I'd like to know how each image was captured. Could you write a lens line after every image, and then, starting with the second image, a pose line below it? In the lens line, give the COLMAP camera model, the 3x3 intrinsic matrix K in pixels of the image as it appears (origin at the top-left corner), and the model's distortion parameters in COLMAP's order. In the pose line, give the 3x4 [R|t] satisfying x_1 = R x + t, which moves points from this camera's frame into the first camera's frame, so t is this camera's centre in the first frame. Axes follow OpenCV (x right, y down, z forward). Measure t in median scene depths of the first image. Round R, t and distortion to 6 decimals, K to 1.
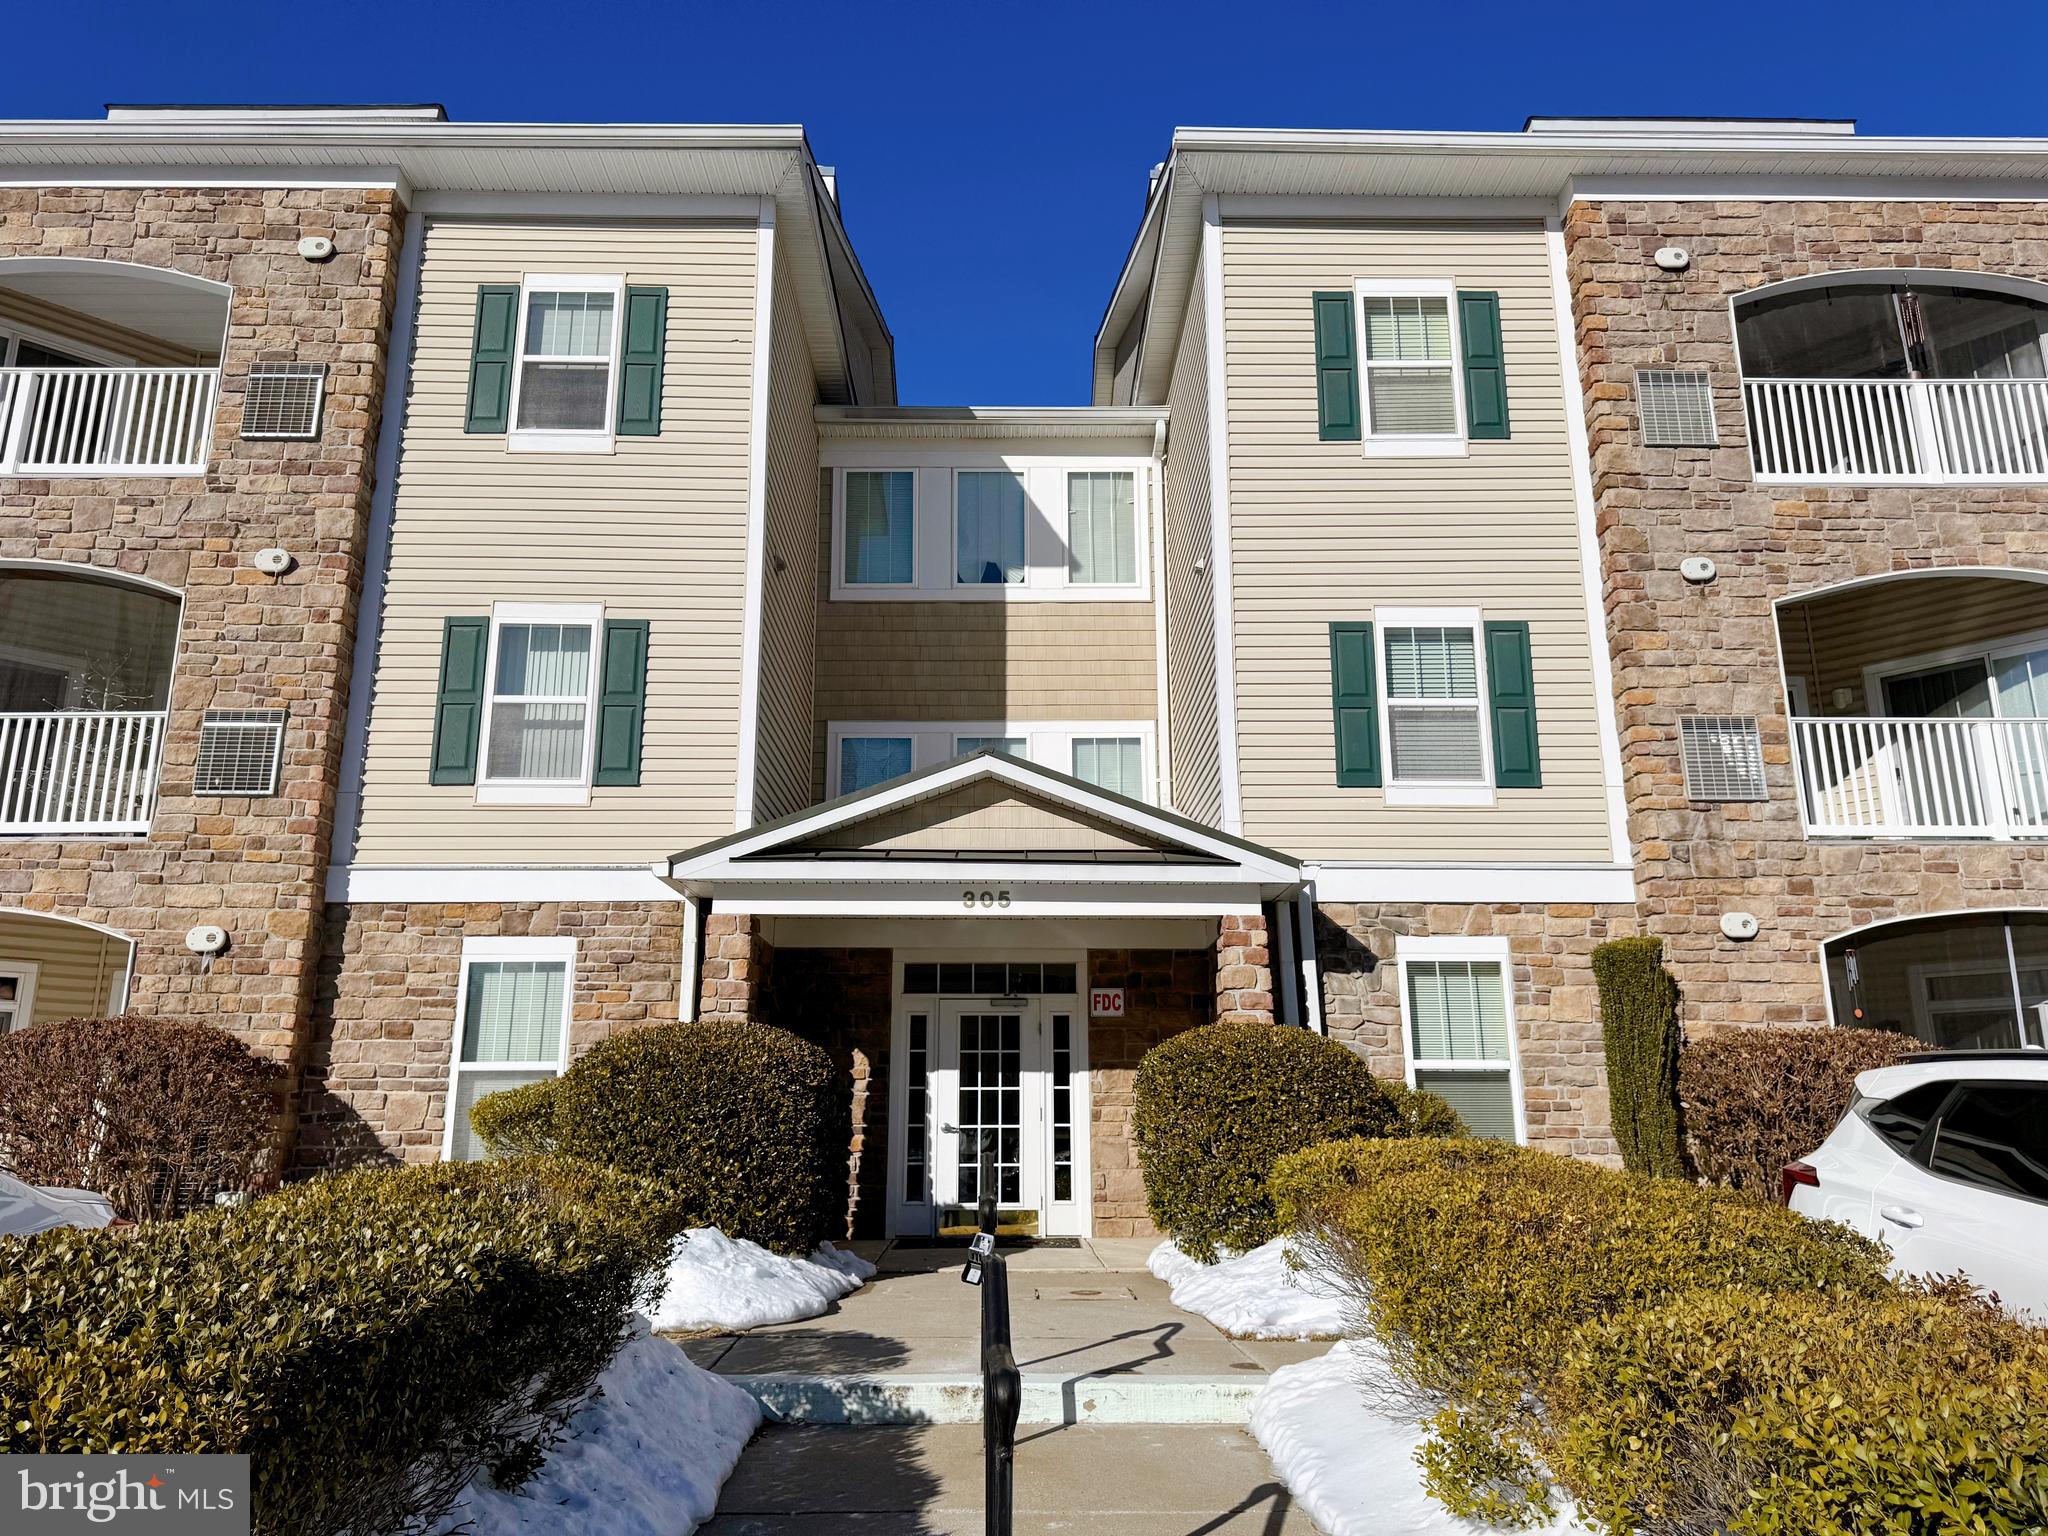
lens RADIAL K [[1433.7, 0, 1018.7], [0, 1433.7, 753.7], [0, 0, 1]] dist [0.127929, -0.197669]
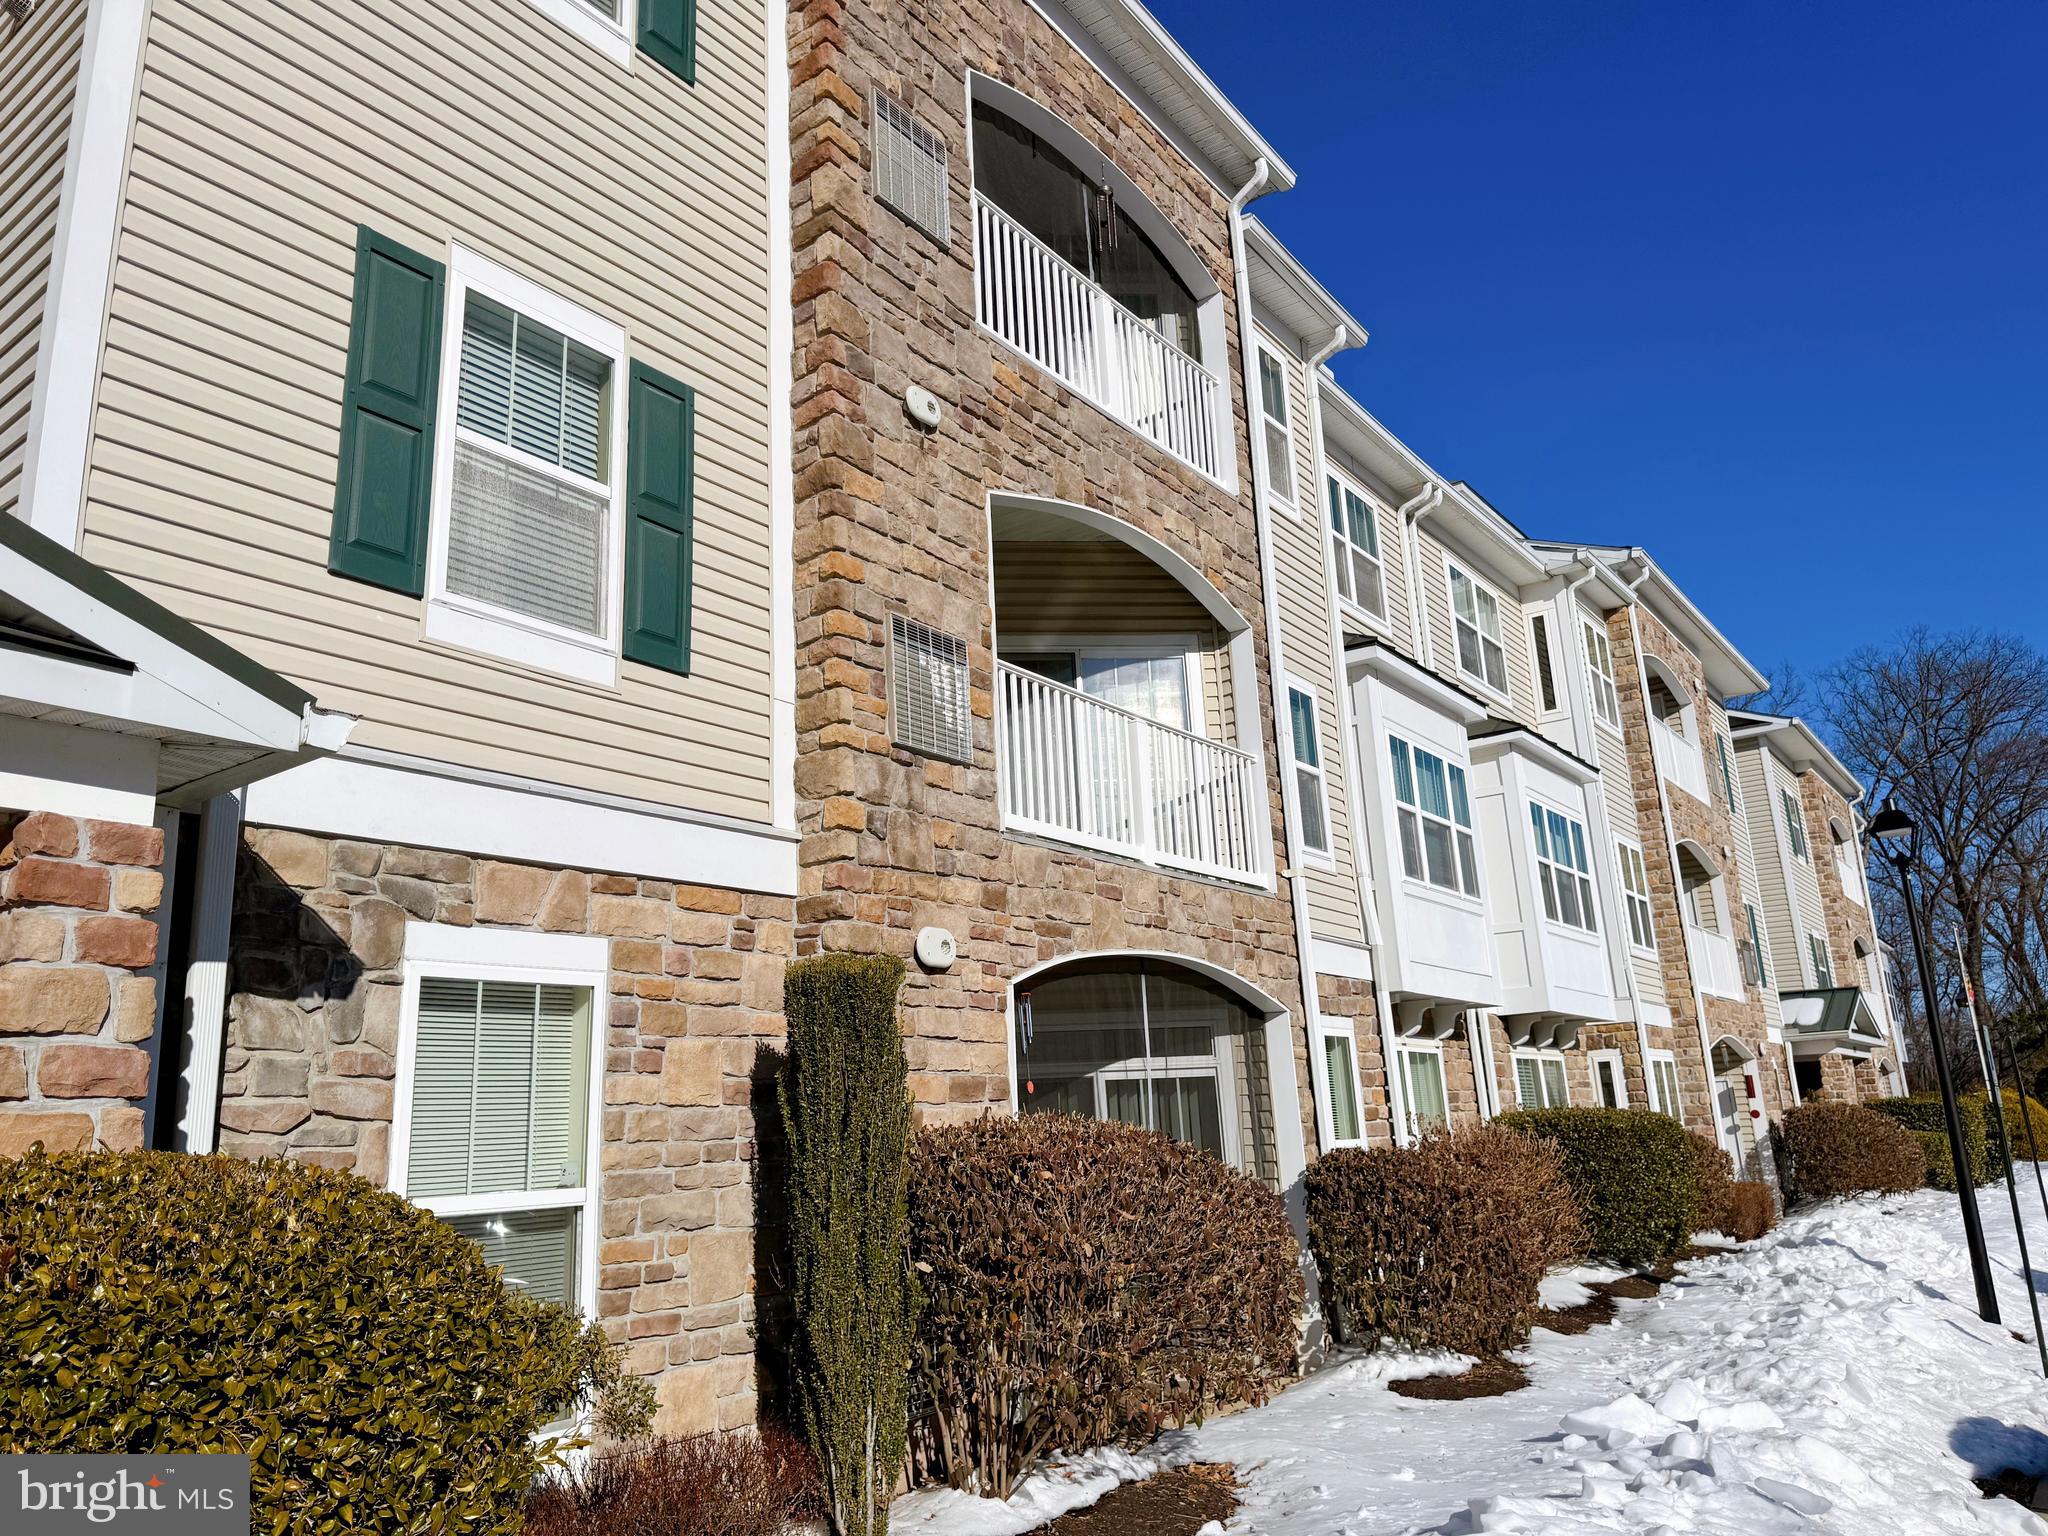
lens RADIAL K [[1433.7, 0, 1018.7], [0, 1433.7, 753.7], [0, 0, 1]] dist [0.127929, -0.197669]
pose [[0.611025, 0.181795, 0.770454, 0.017882], [-0.170387, 0.980664, -0.096266, 0.086610], [-0.773057, -0.072454, 0.630185, 0.571458]]
